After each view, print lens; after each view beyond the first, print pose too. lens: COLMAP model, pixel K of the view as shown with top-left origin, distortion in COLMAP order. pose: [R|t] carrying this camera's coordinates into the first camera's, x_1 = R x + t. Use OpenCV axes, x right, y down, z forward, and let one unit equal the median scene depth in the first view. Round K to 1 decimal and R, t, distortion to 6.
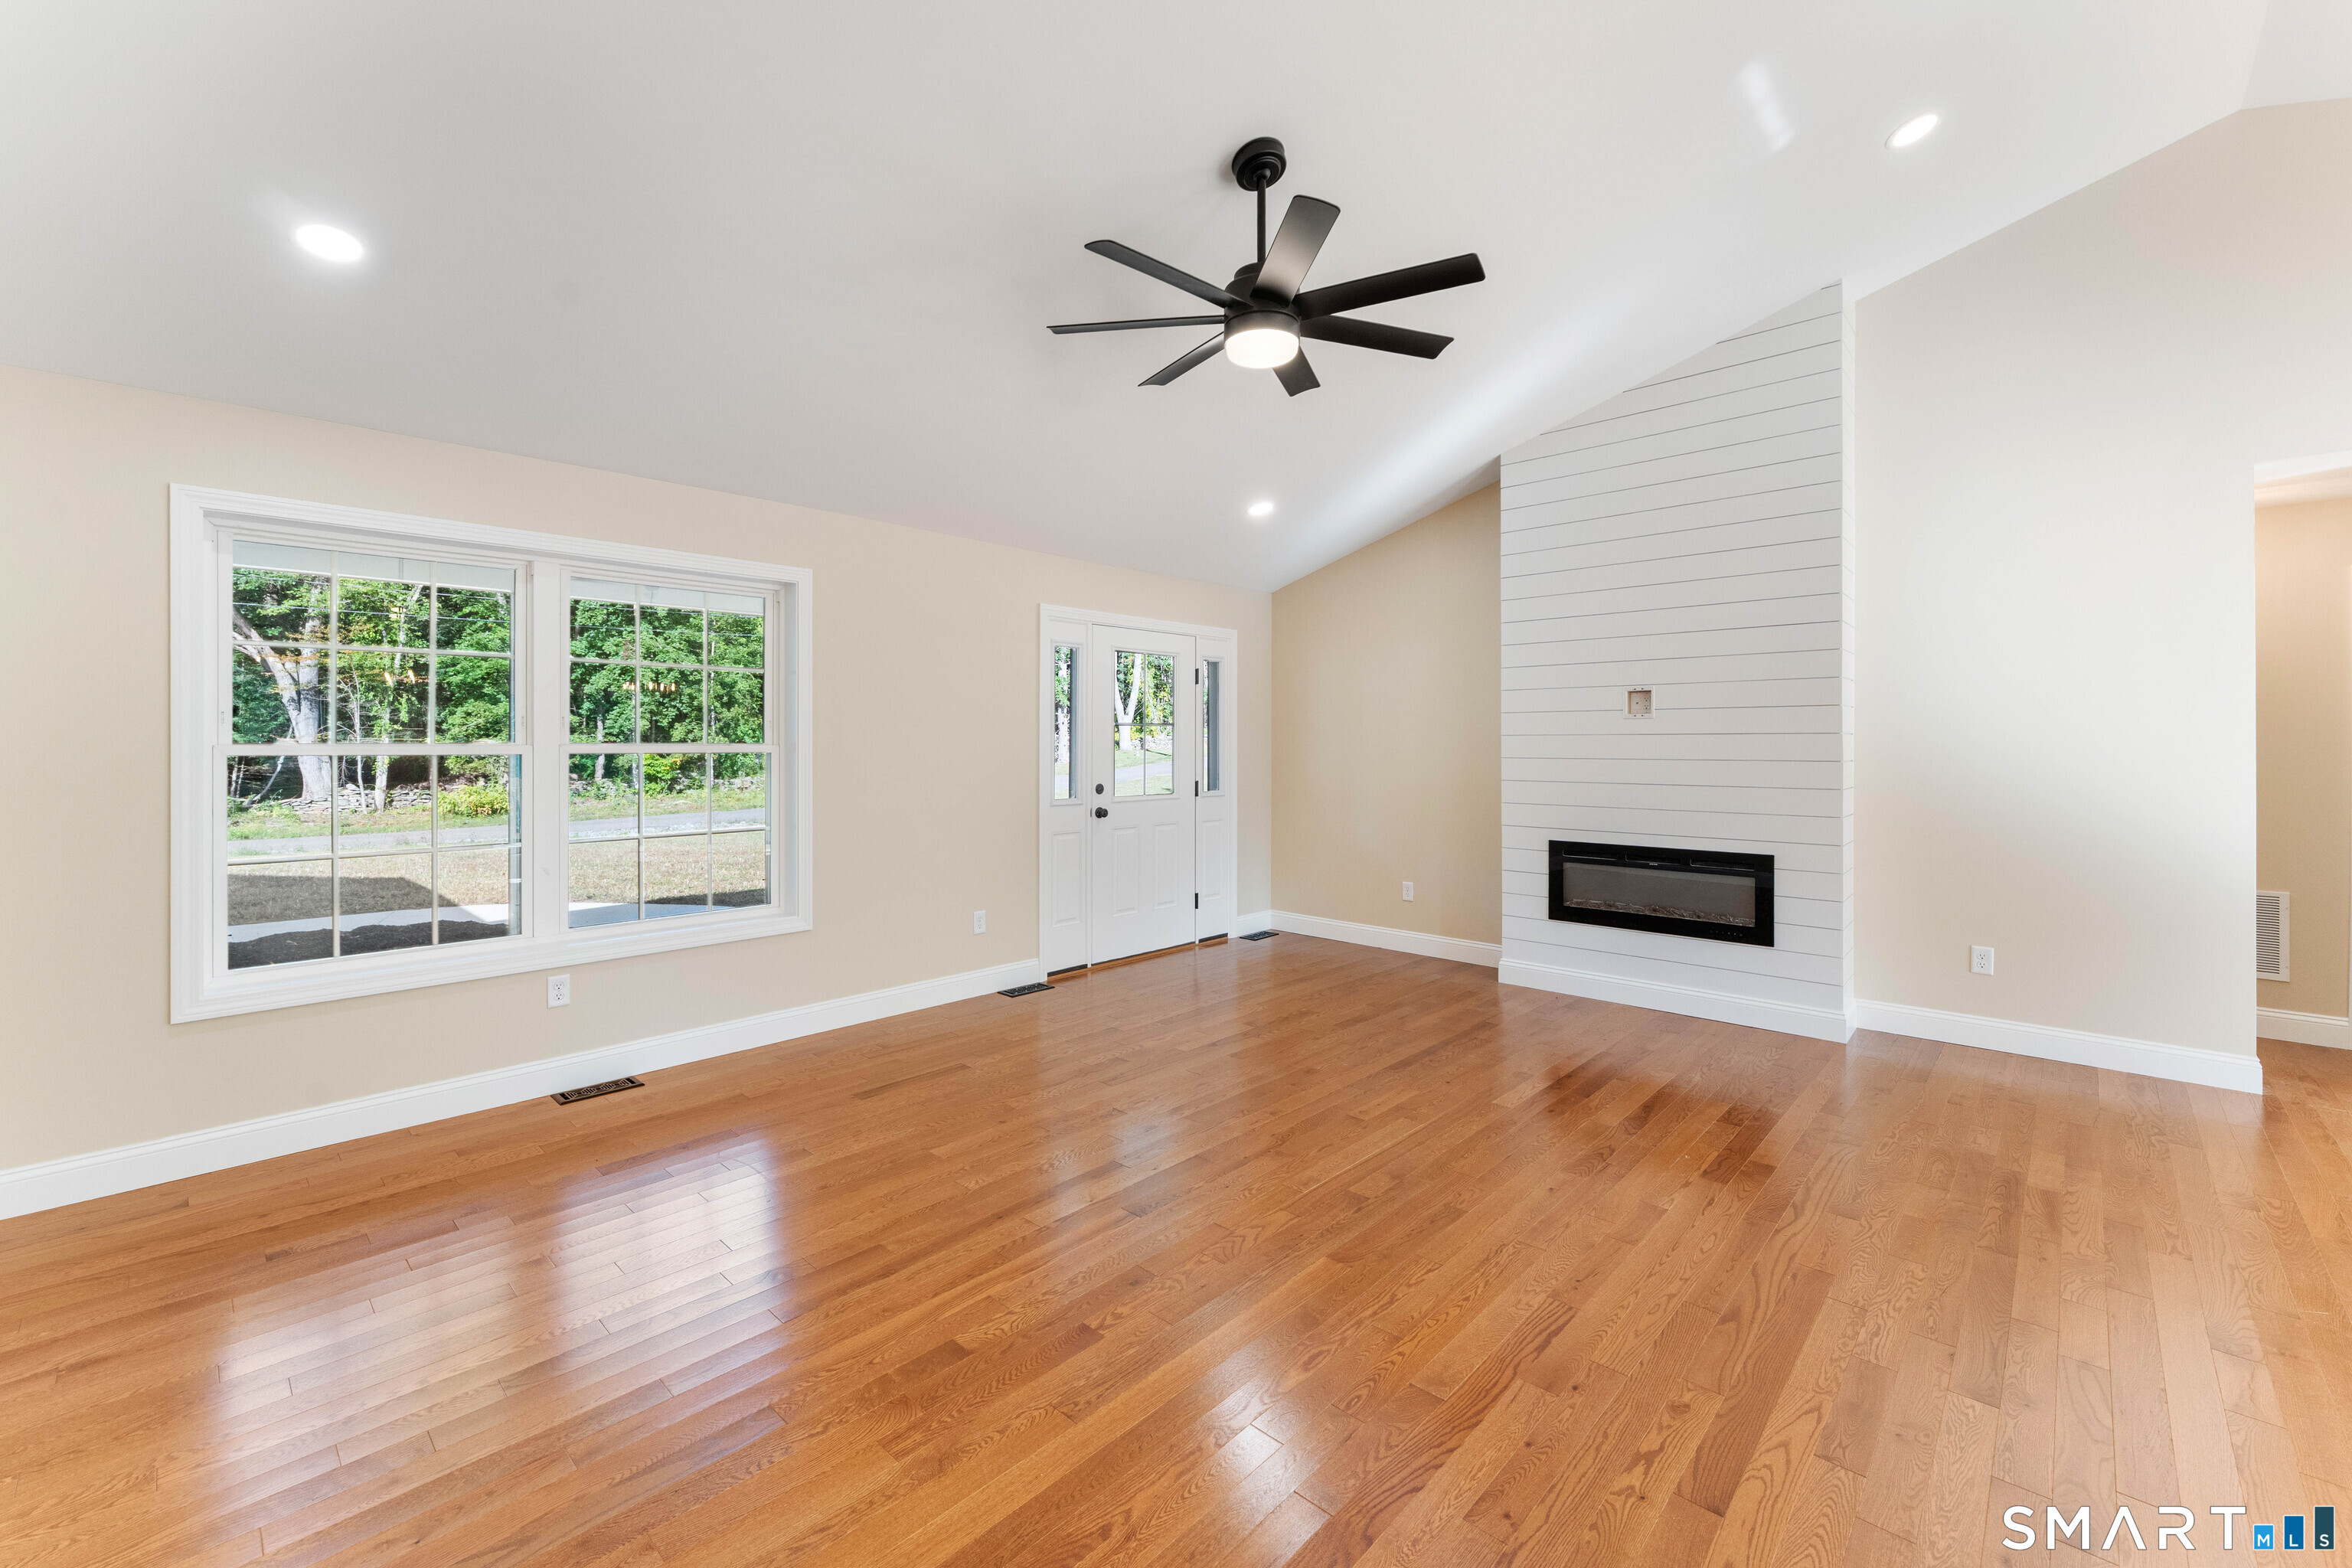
lens RADIAL K [[958.3, 0, 1177.9], [0, 958.3, 744.5], [0, 0, 1]] dist [-0.000387, -0.000129]
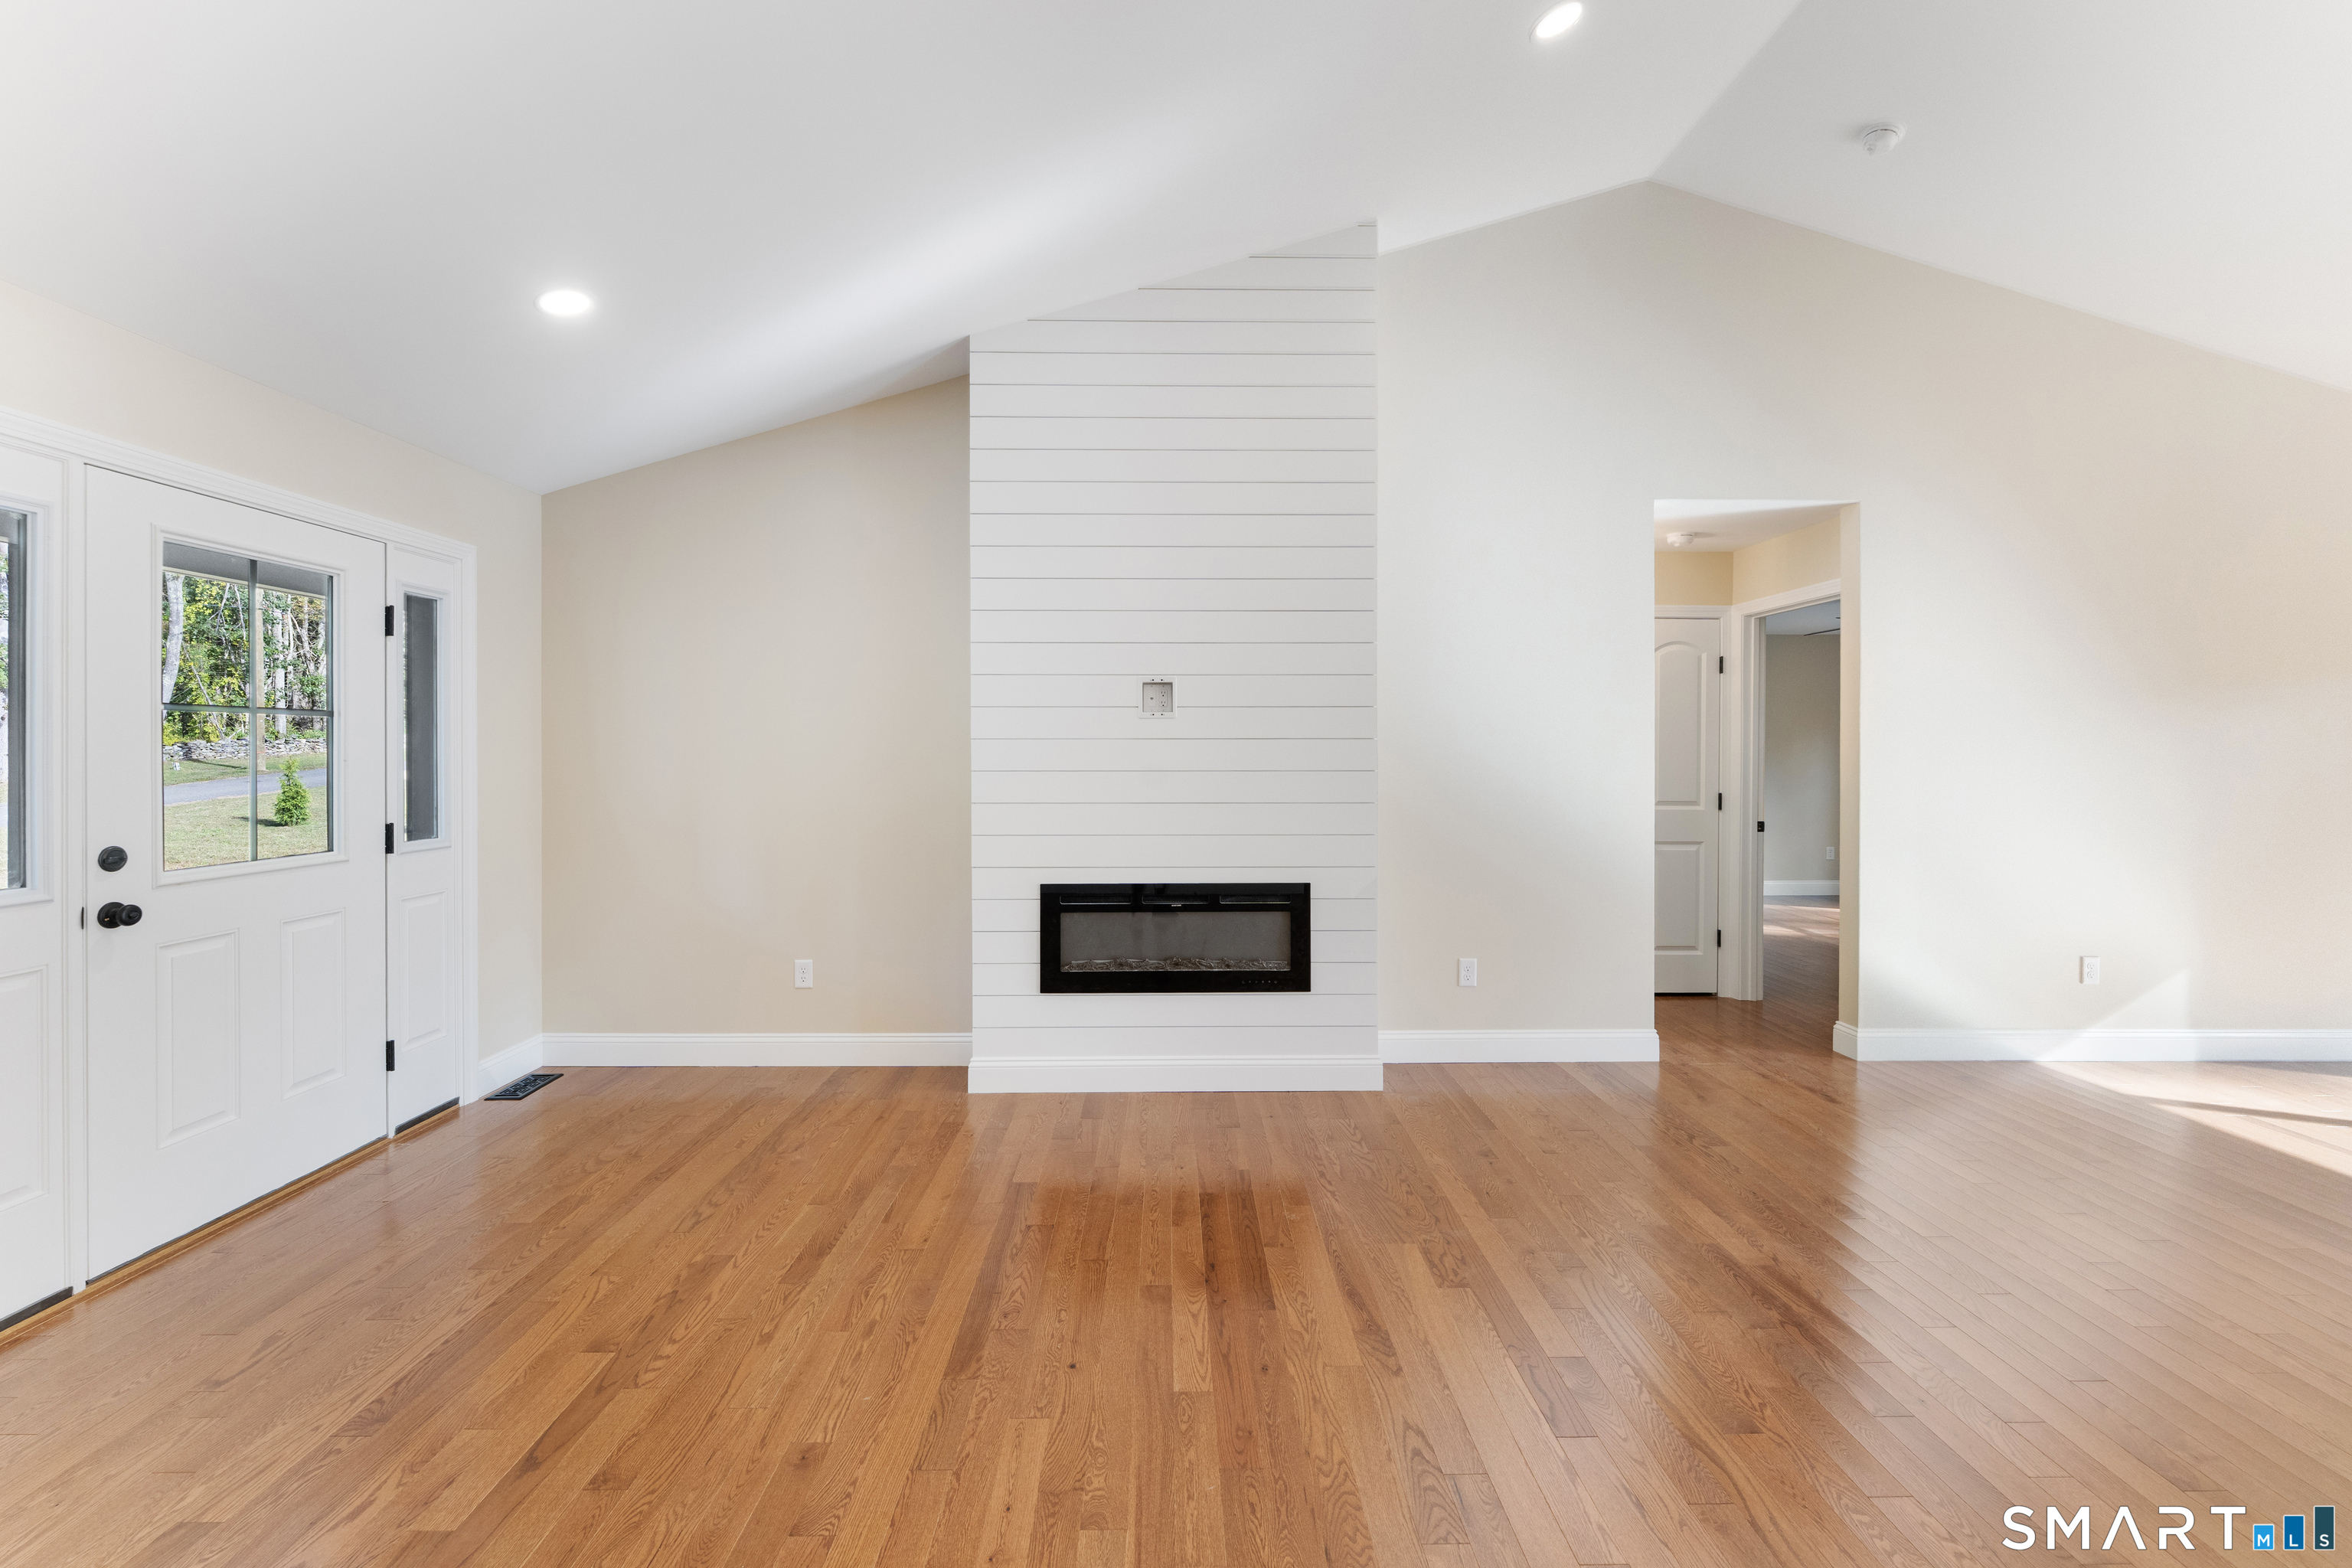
lens RADIAL K [[953.5, 0, 1171.4], [0, 953.5, 754.9], [0, 0, 1]] dist [0.000382, -0.000613]
pose [[0.719873, -0.004504, 0.694091, -0.041602], [0.002246, 0.999989, 0.004159, -0.000727], [-0.694102, -0.001435, 0.719875, 0.418608]]
